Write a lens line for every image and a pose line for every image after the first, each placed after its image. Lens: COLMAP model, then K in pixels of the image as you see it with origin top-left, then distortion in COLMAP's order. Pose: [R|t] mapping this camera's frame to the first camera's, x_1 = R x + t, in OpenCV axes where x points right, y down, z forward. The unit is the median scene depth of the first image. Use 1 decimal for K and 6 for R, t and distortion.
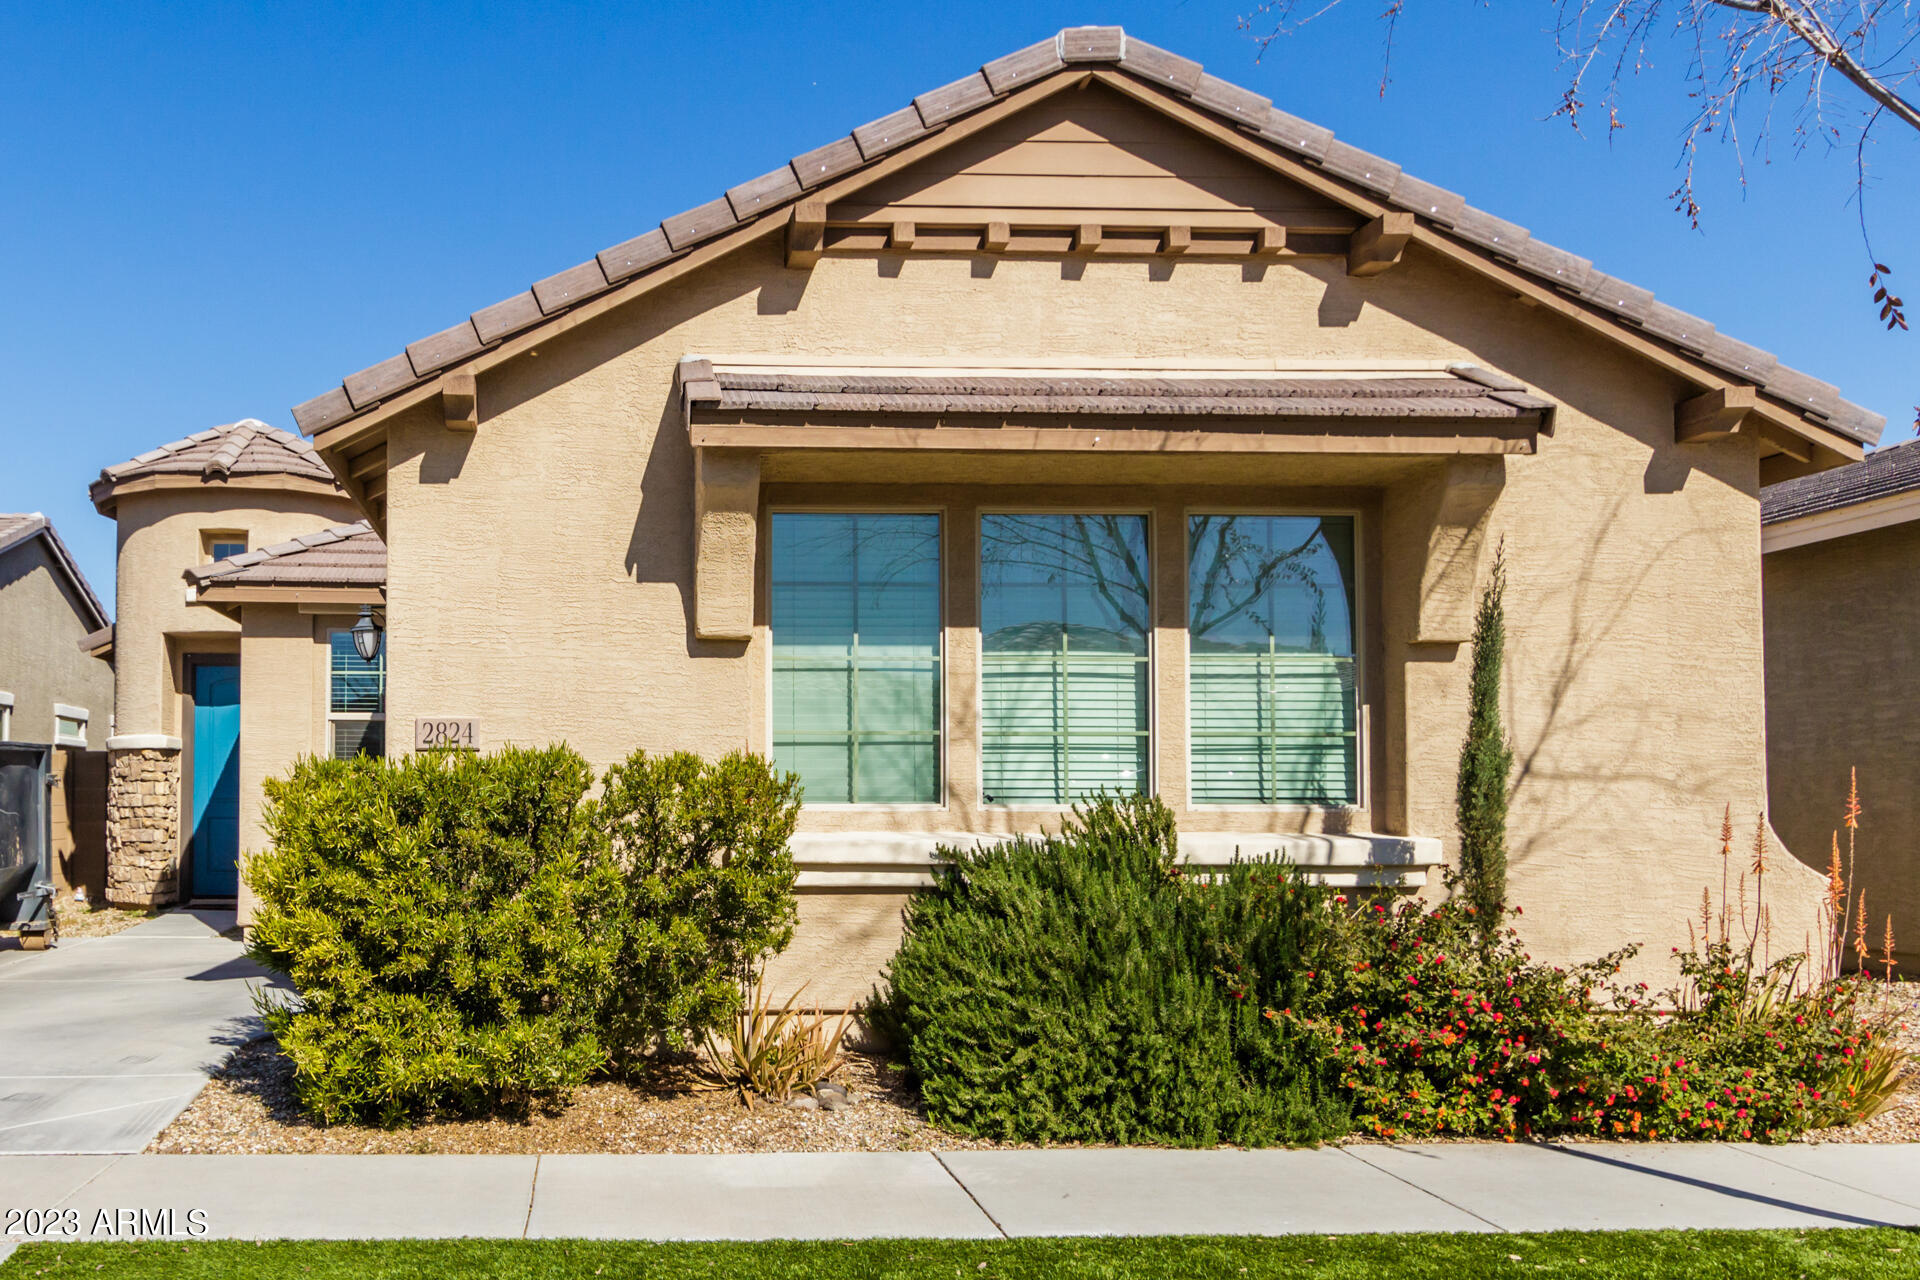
lens RADIAL K [[1807.6, 0, 959.9], [0, 1807.6, 688.0], [0, 0, 1]] dist [0.007944, 0.008277]
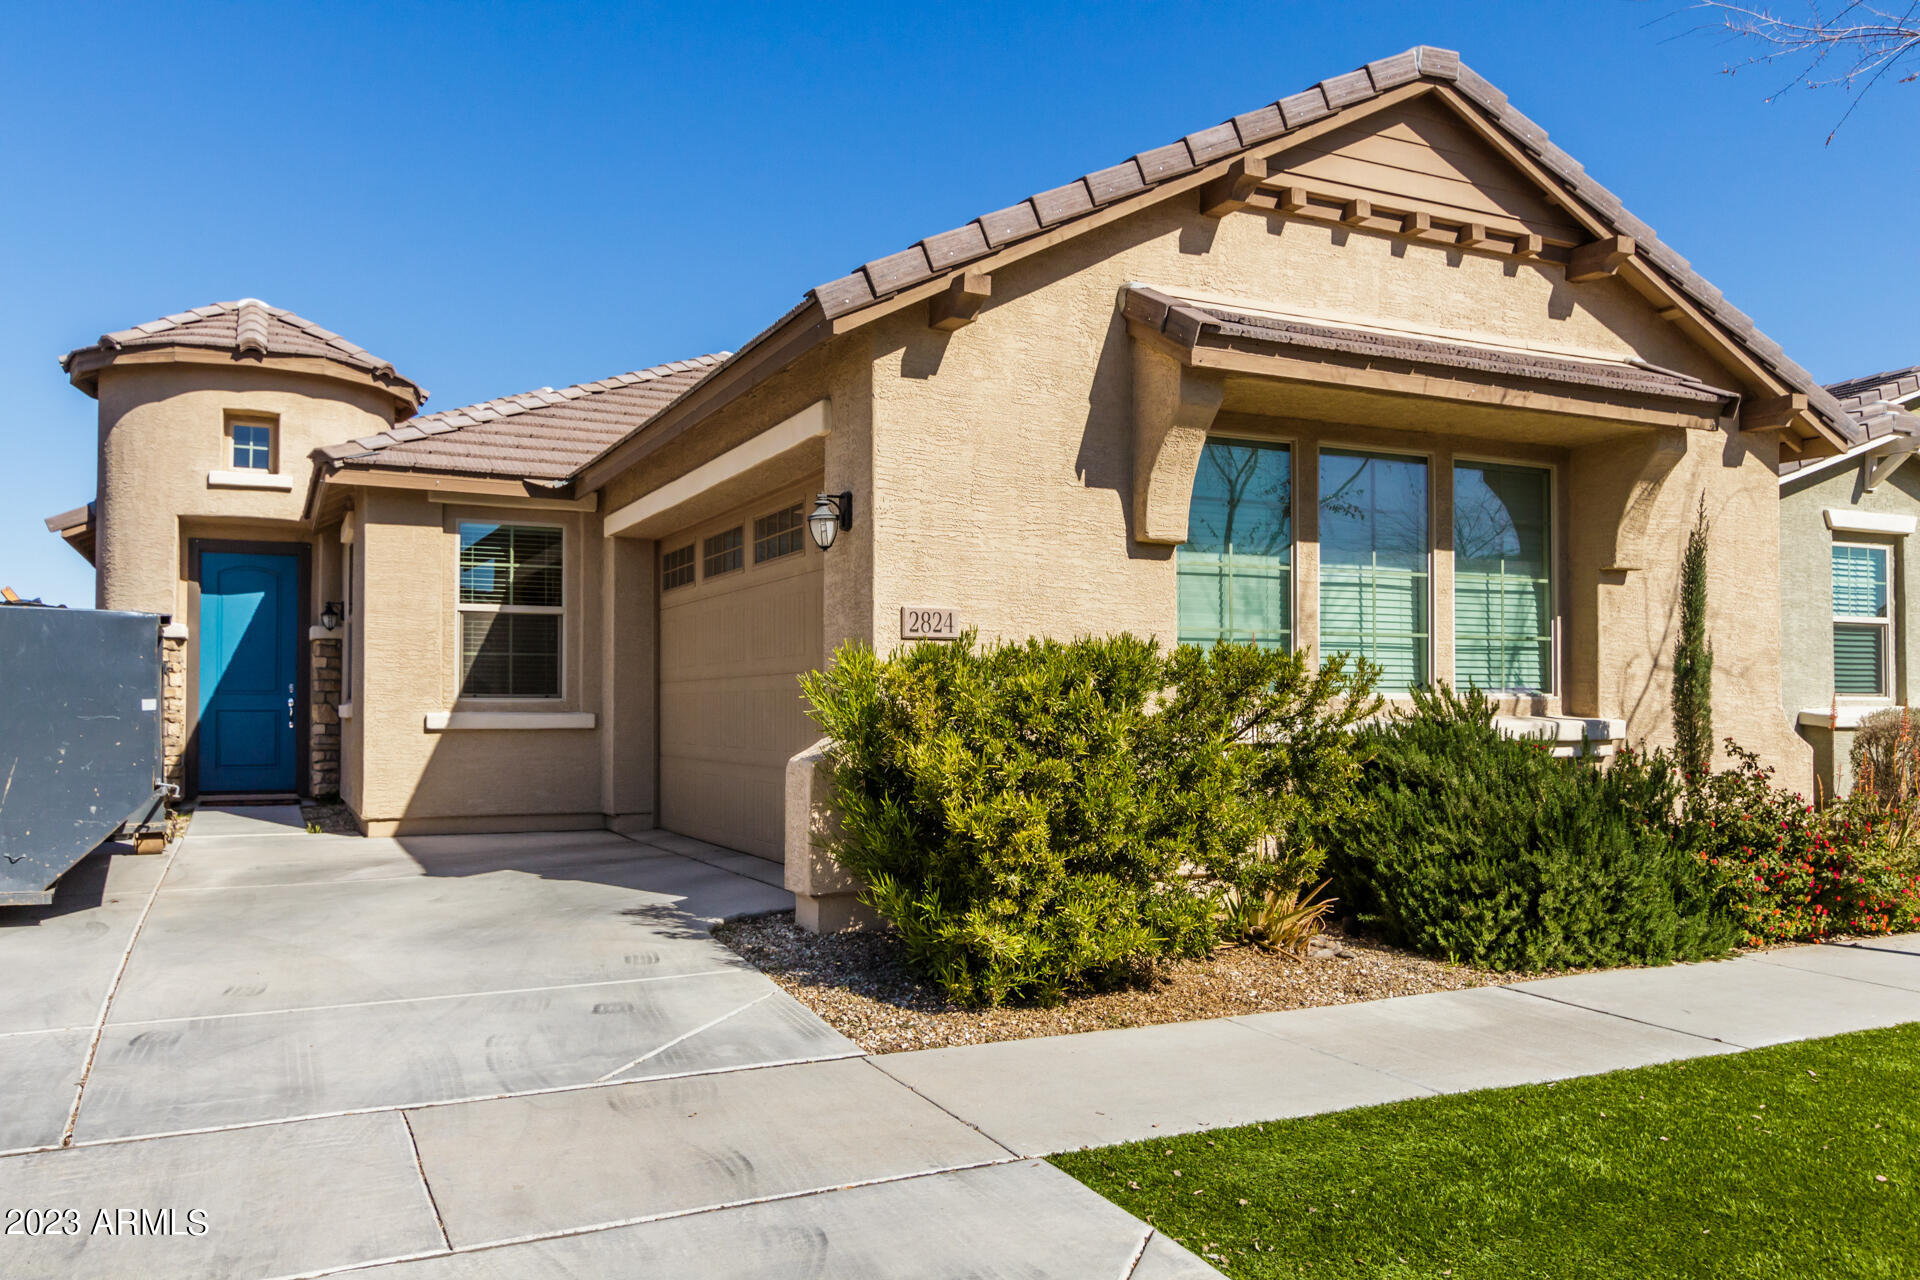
lens RADIAL K [[1419.7, 0, 960.0], [0, 1419.7, 640.0], [0, 0, 1]] dist [0.002231, 0.001603]
pose [[0.914626, 0.016752, 0.403954, -0.585260], [-0.024376, 0.999608, 0.013737, 0.023139], [-0.403566, -0.022411, 0.914676, 0.250316]]
